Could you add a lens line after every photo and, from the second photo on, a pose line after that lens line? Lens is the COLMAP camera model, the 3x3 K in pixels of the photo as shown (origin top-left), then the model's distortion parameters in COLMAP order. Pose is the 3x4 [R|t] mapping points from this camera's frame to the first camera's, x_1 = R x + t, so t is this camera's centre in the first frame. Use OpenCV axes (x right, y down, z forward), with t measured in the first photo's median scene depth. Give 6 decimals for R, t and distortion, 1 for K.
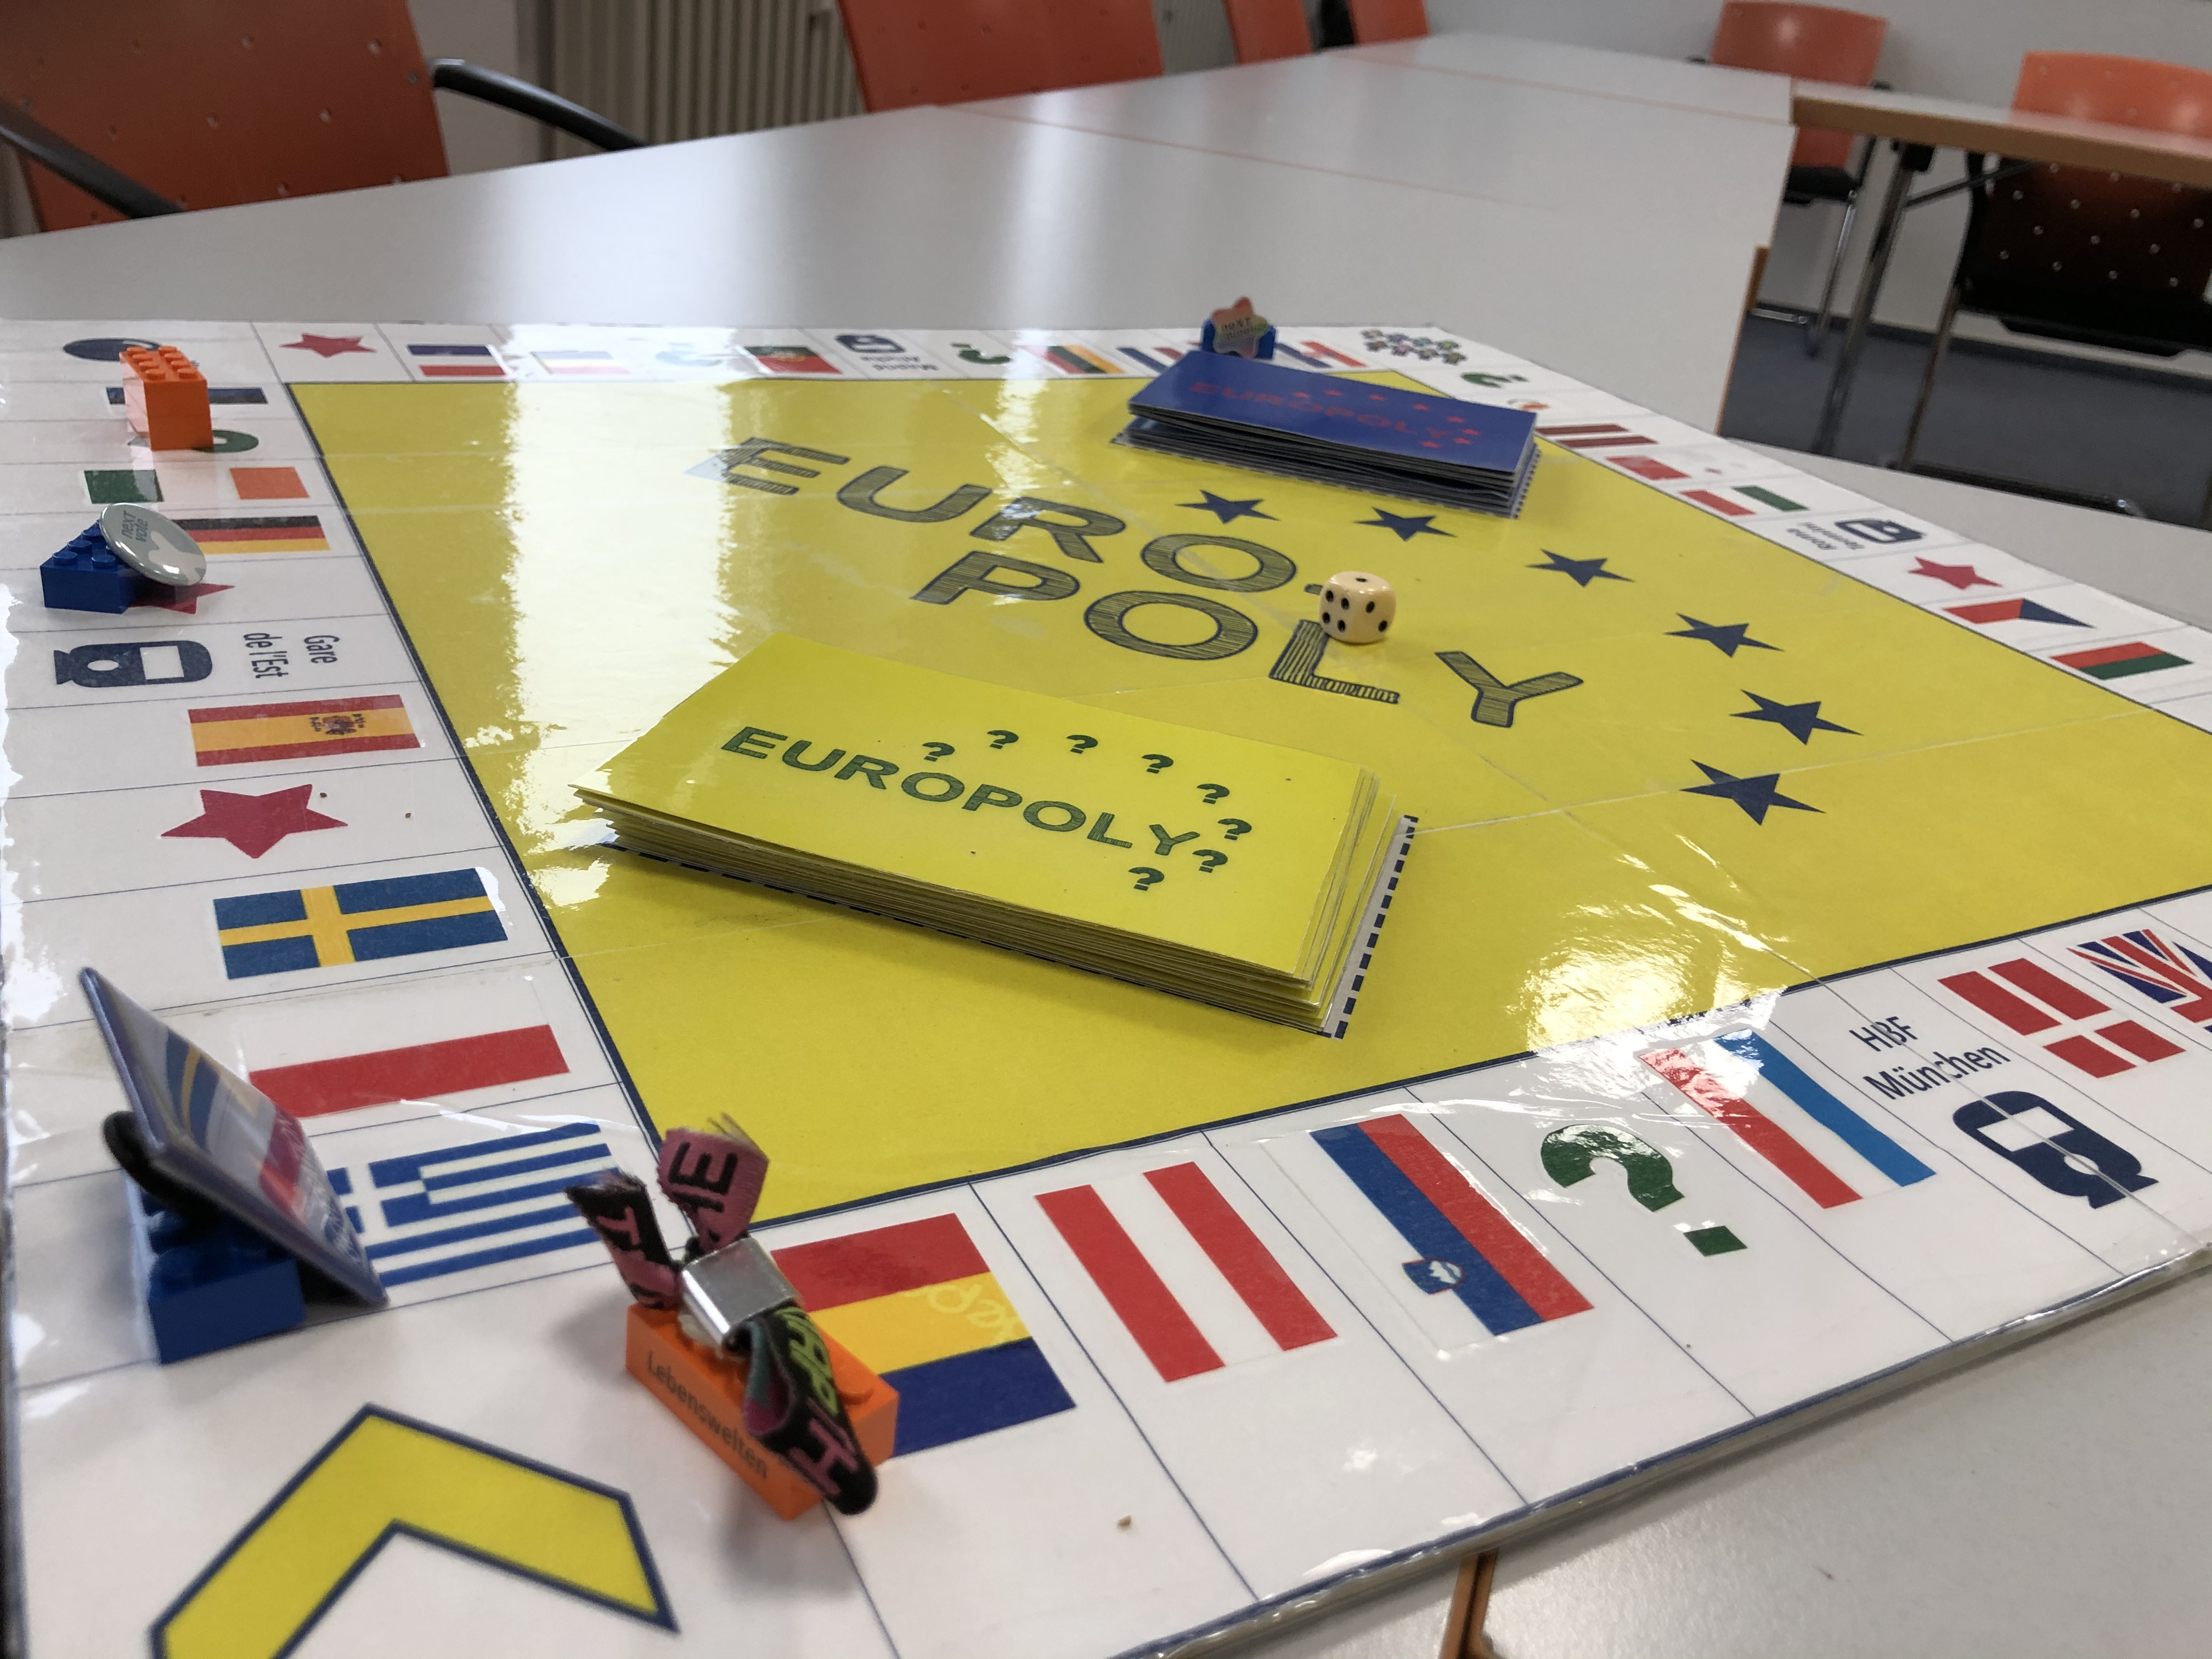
lens RADIAL K [[1845.1, 0, 1112.6], [0, 1845.1, 825.8], [0, 0, 1]] dist [0.007303, -0.006059]
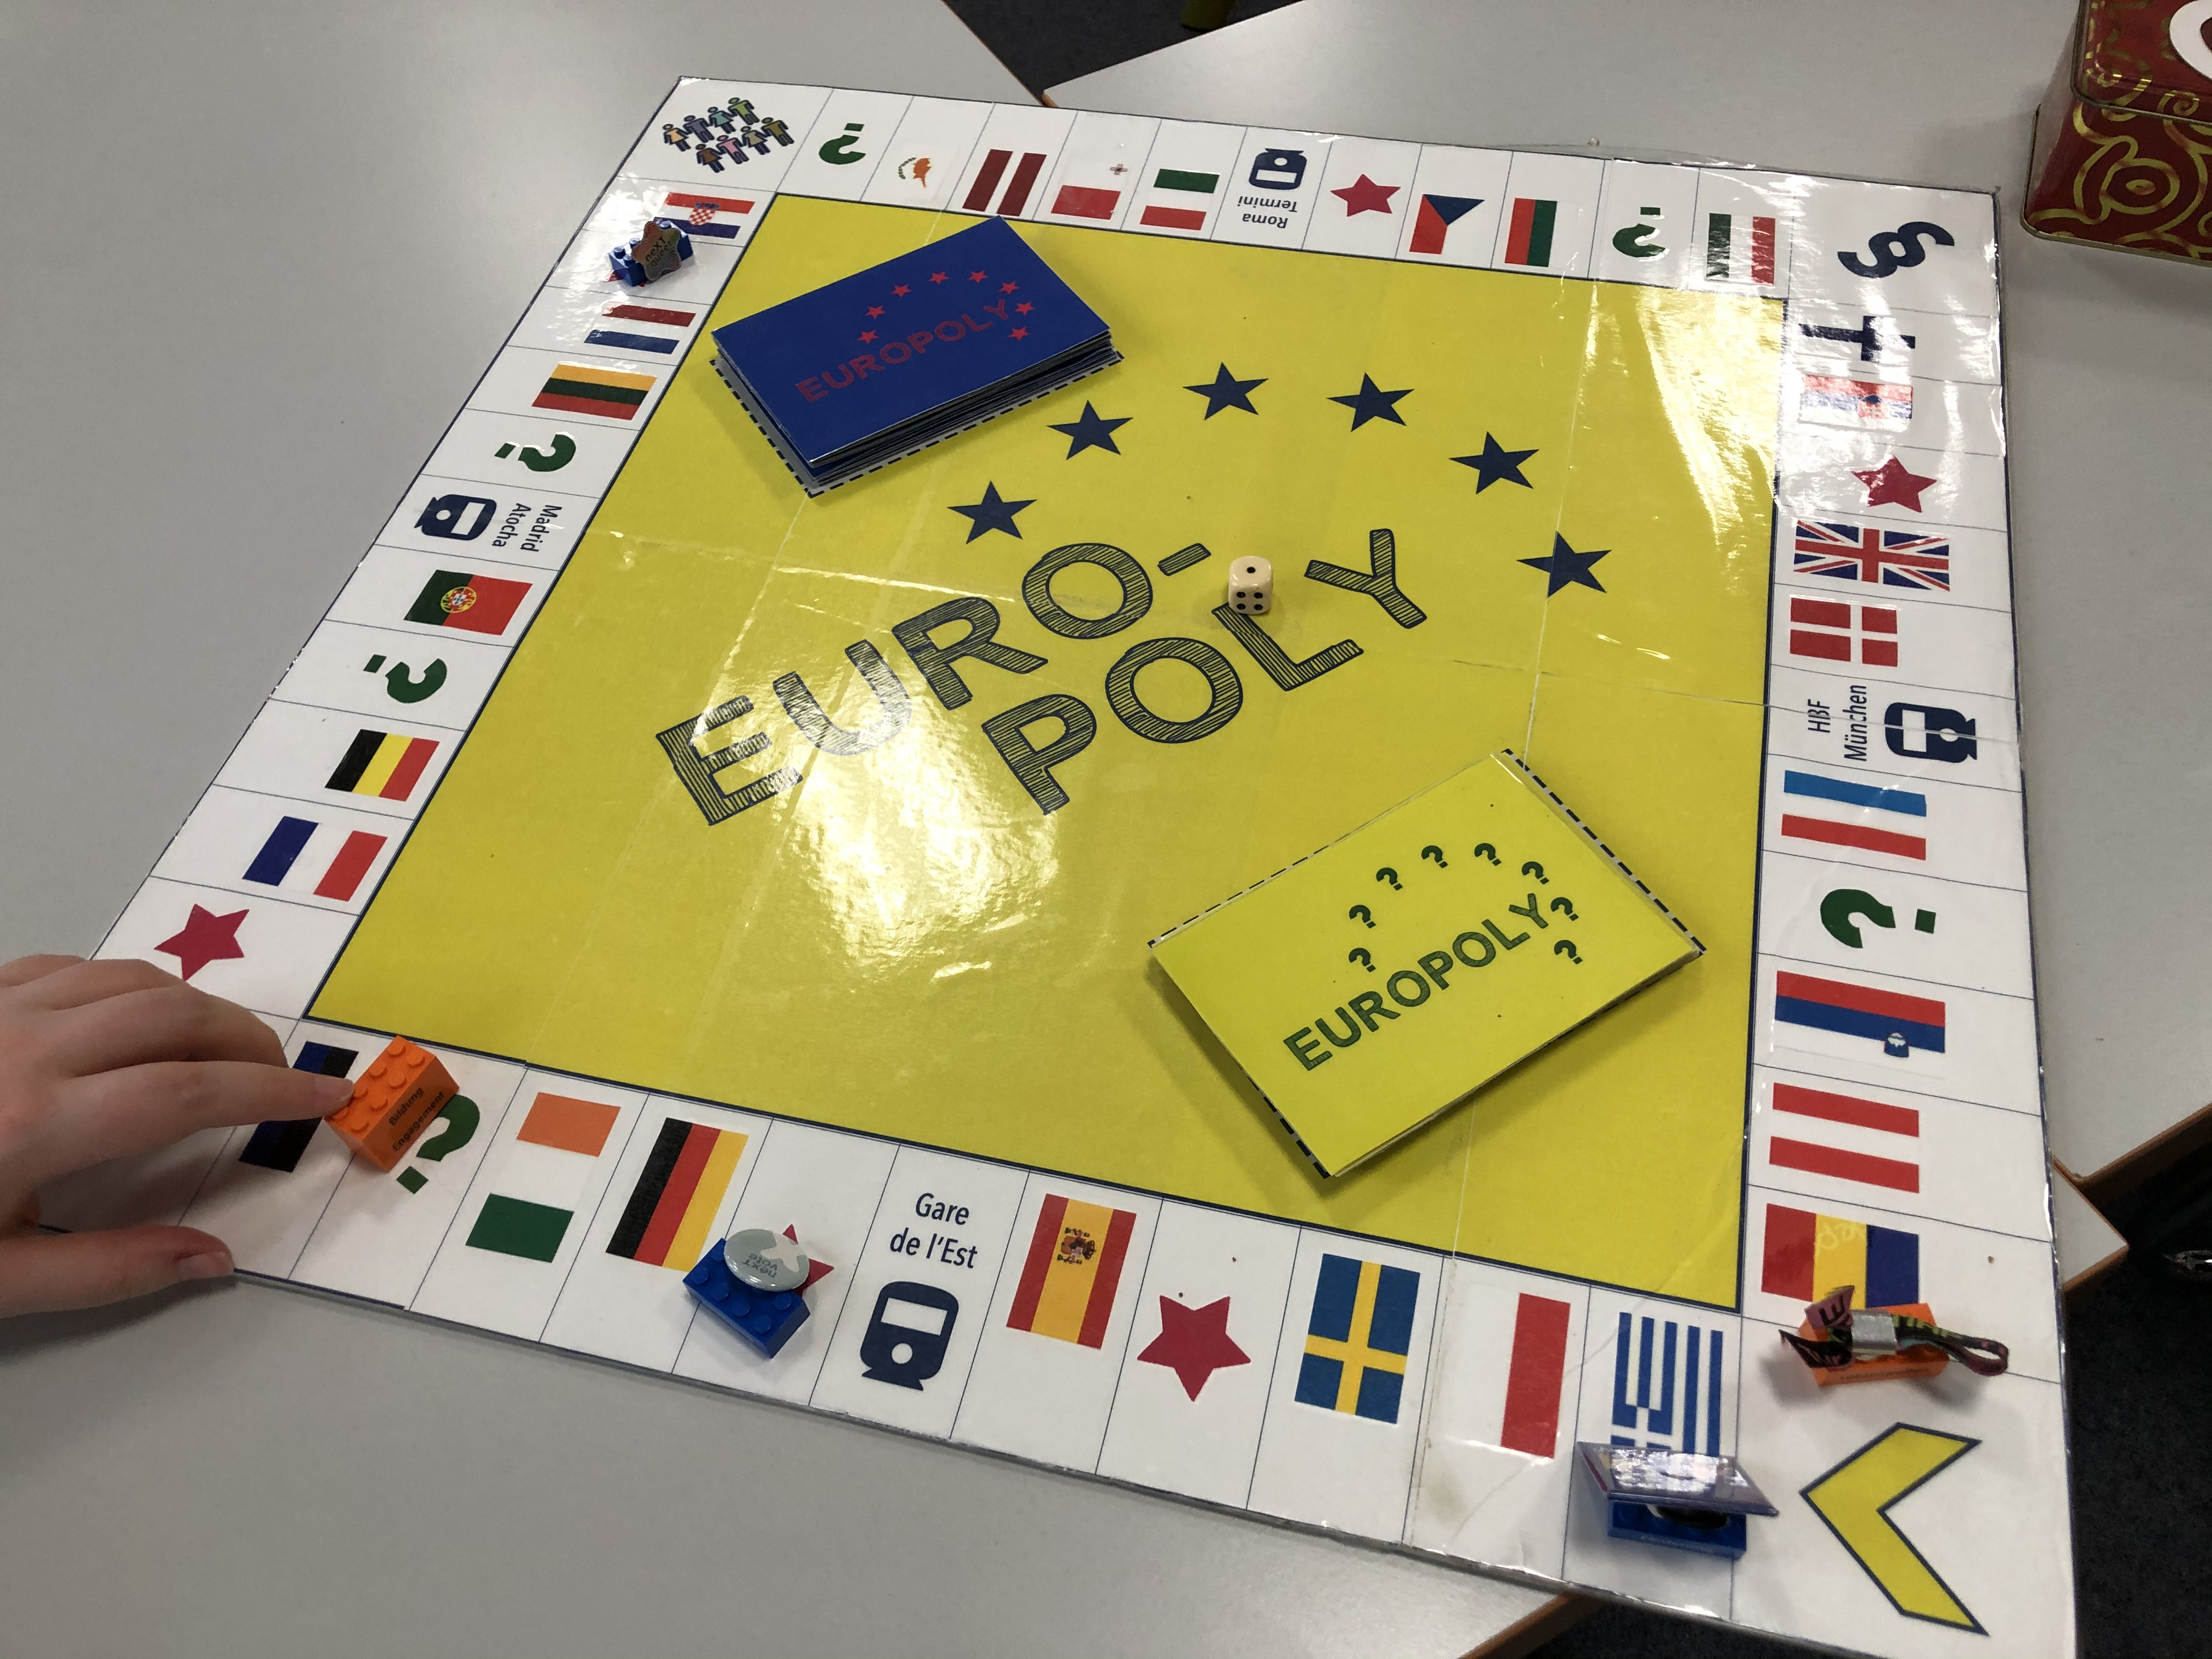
lens RADIAL K [[1845.1, 0, 1102.1], [0, 1845.1, 831.9], [0, 0, 1]] dist [0.007303, -0.006059]
pose [[0.662894, -0.680012, 0.313298, -0.661356], [0.453843, 0.697760, 0.554218, -1.082427], [-0.595482, -0.225199, 0.771159, -0.003682]]
